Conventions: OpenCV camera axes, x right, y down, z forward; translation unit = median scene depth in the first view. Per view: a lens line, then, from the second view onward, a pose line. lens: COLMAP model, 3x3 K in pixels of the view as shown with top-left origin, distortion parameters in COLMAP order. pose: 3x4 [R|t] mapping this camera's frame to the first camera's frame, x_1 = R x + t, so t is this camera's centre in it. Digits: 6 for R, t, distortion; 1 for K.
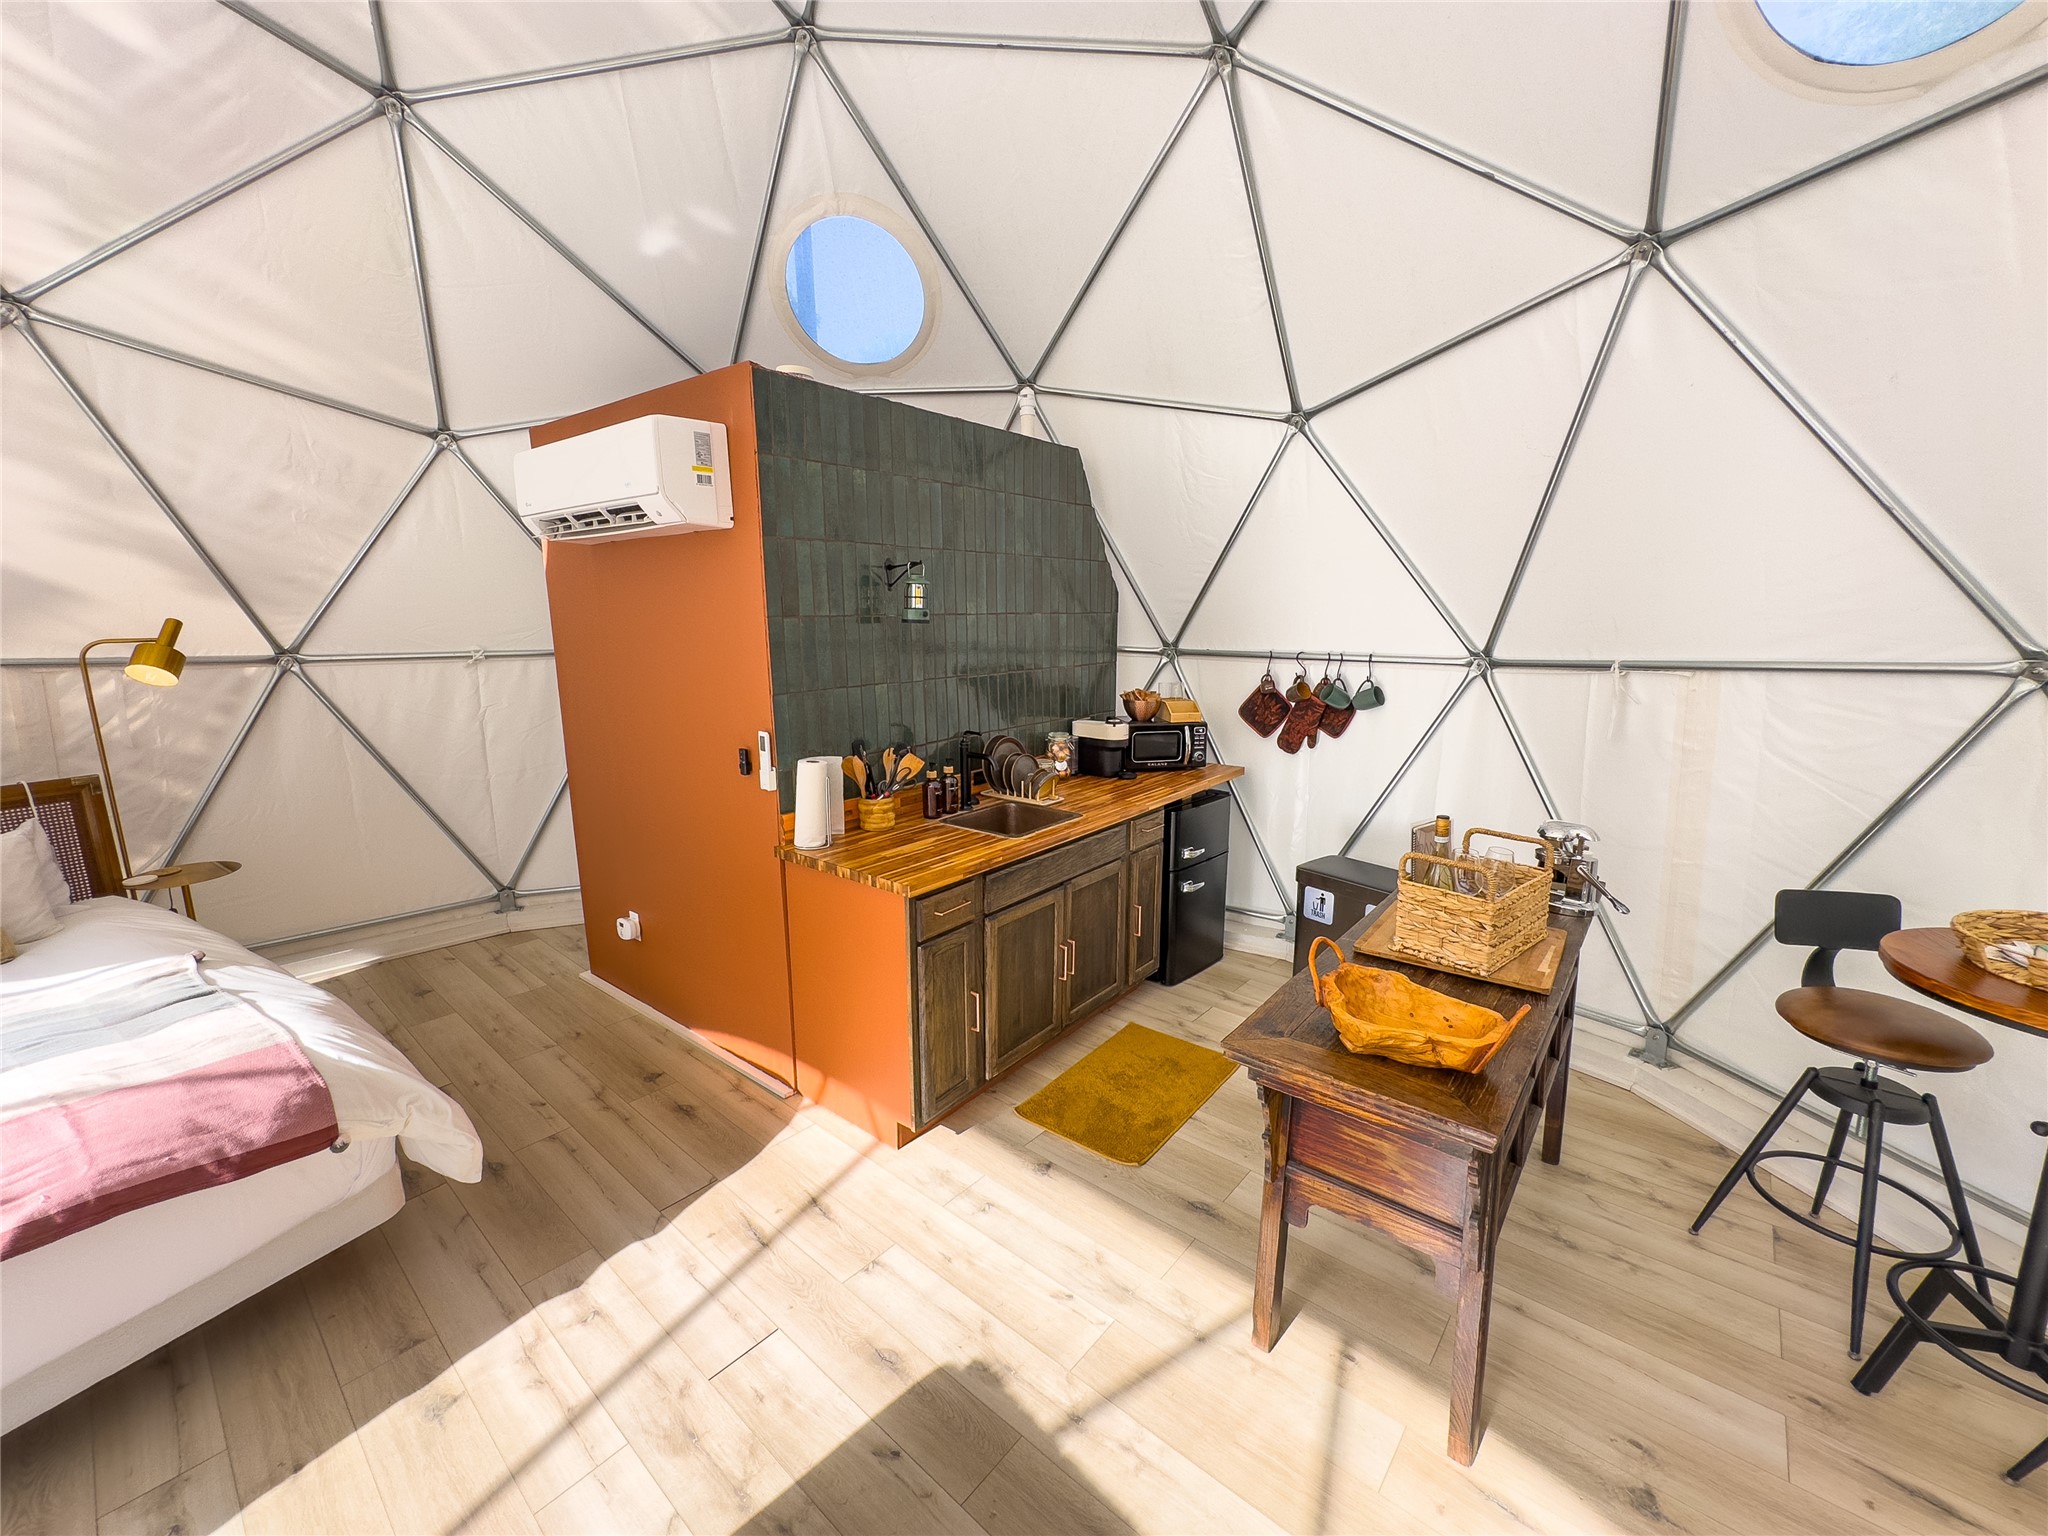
lens RADIAL K [[836.0, 0, 1019.0], [0, 836.0, 770.0], [0, 0, 1]] dist [-0.003624, 0.000269]
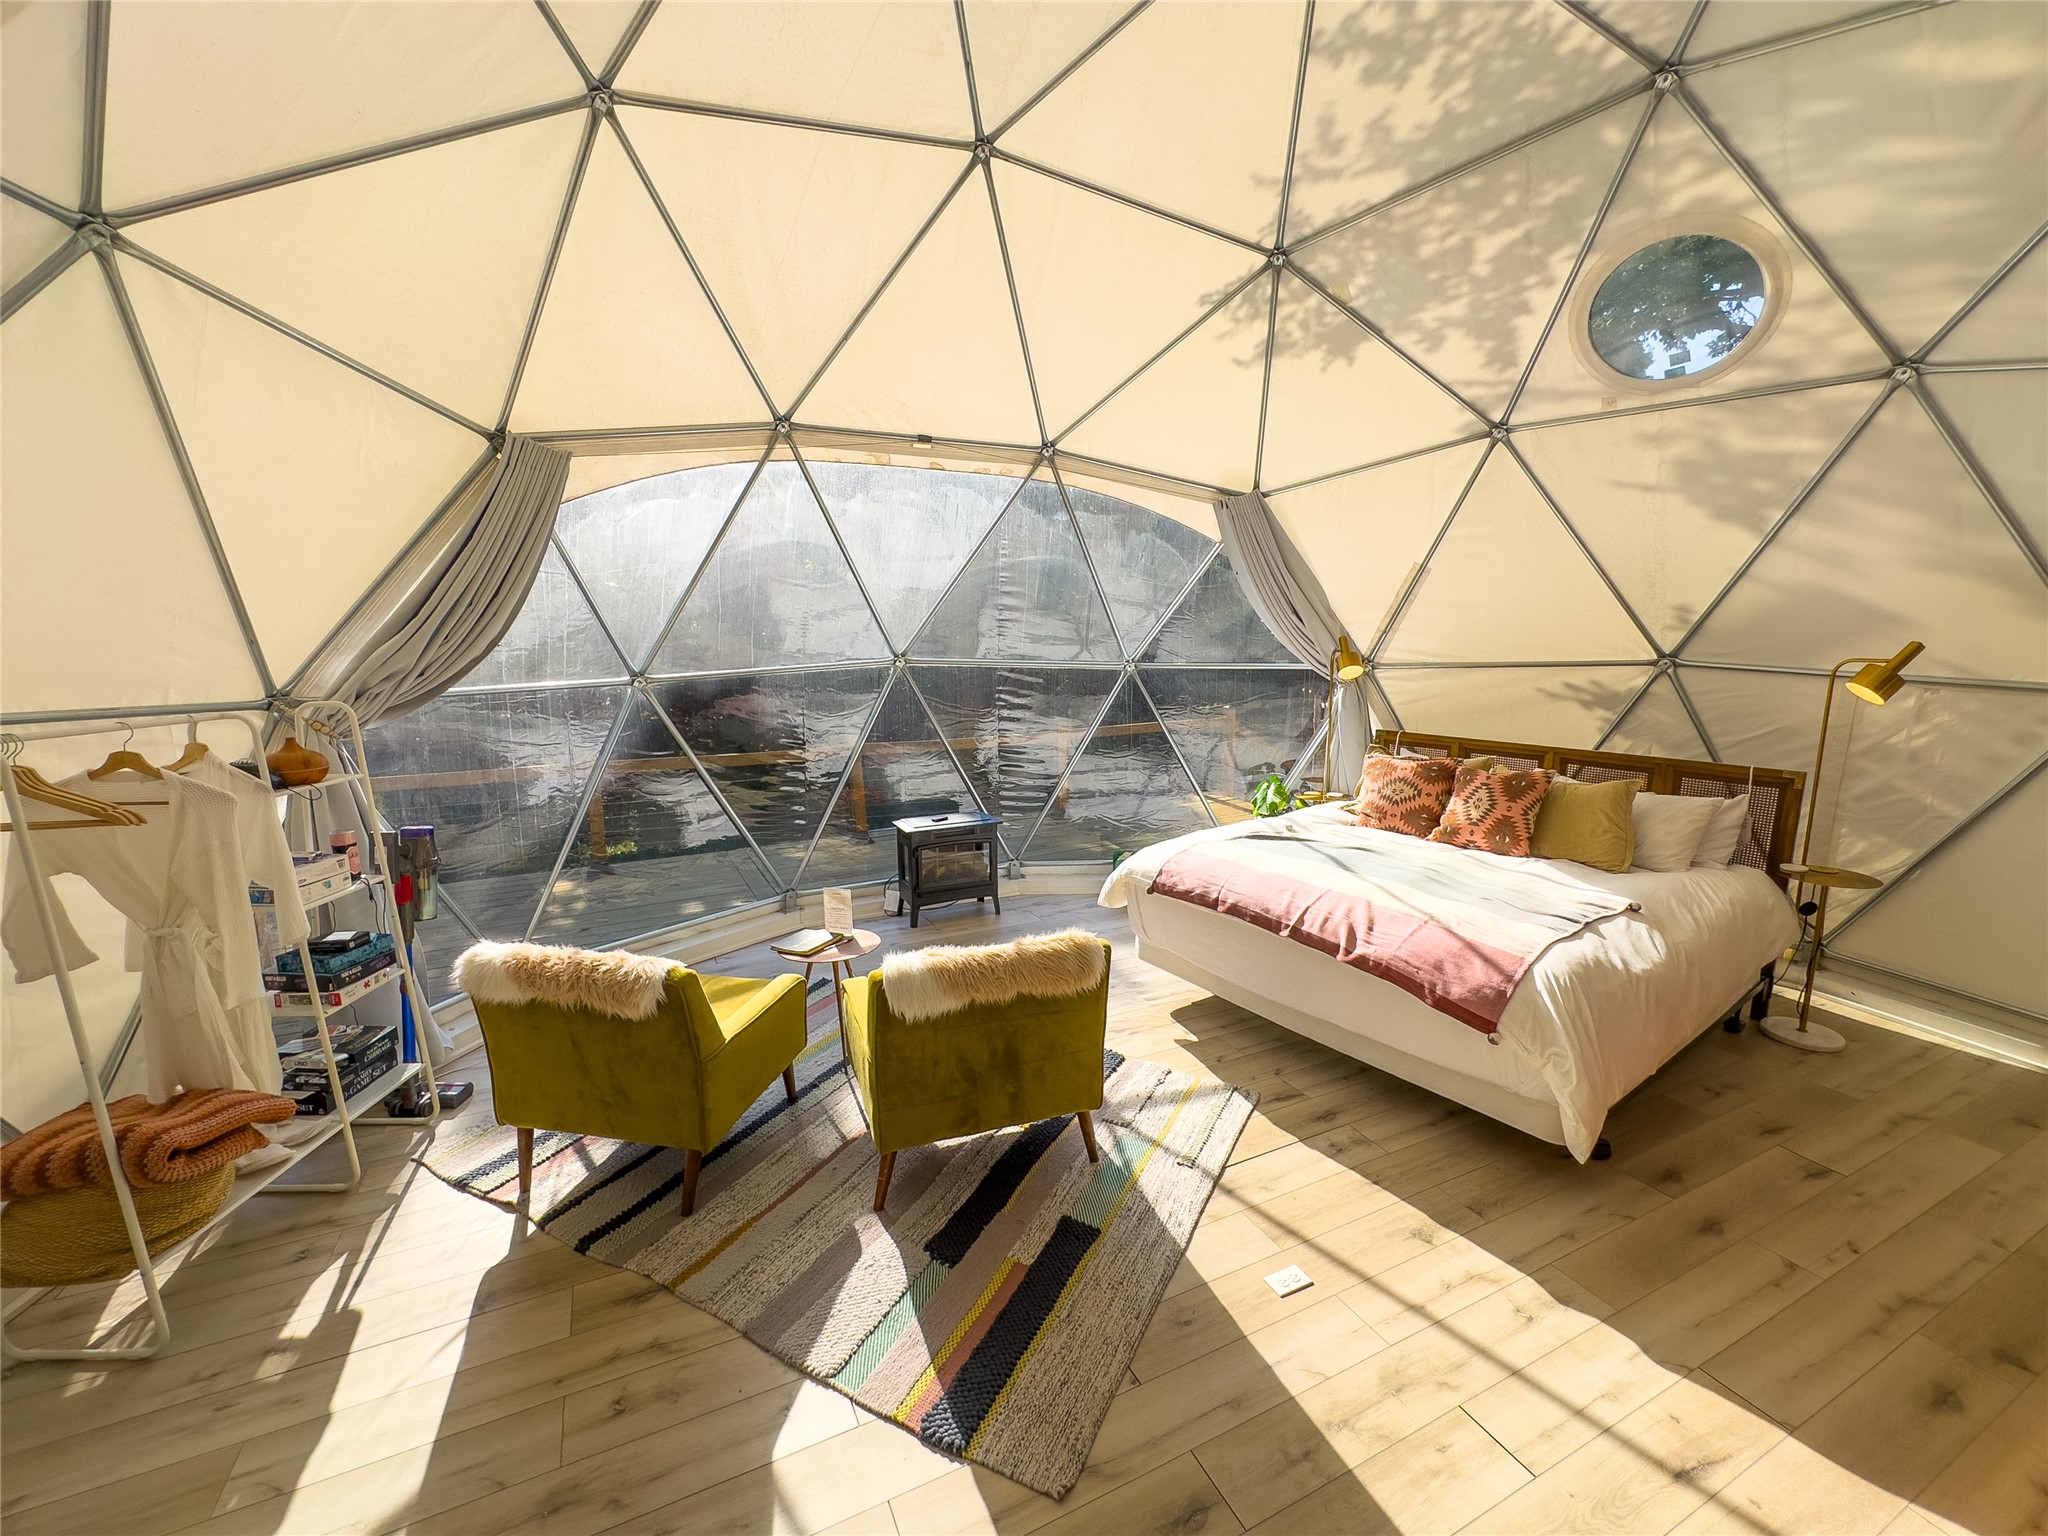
lens RADIAL K [[836.0, 0, 1034.4], [0, 836.0, 774.1], [0, 0, 1]] dist [-0.003624, 0.000269]
pose [[-0.395286, 0.165627, -0.903502, 0.600811], [-0.165146, 0.954767, 0.247277, -0.161464], [0.903591, 0.246955, -0.350053, 0.670491]]
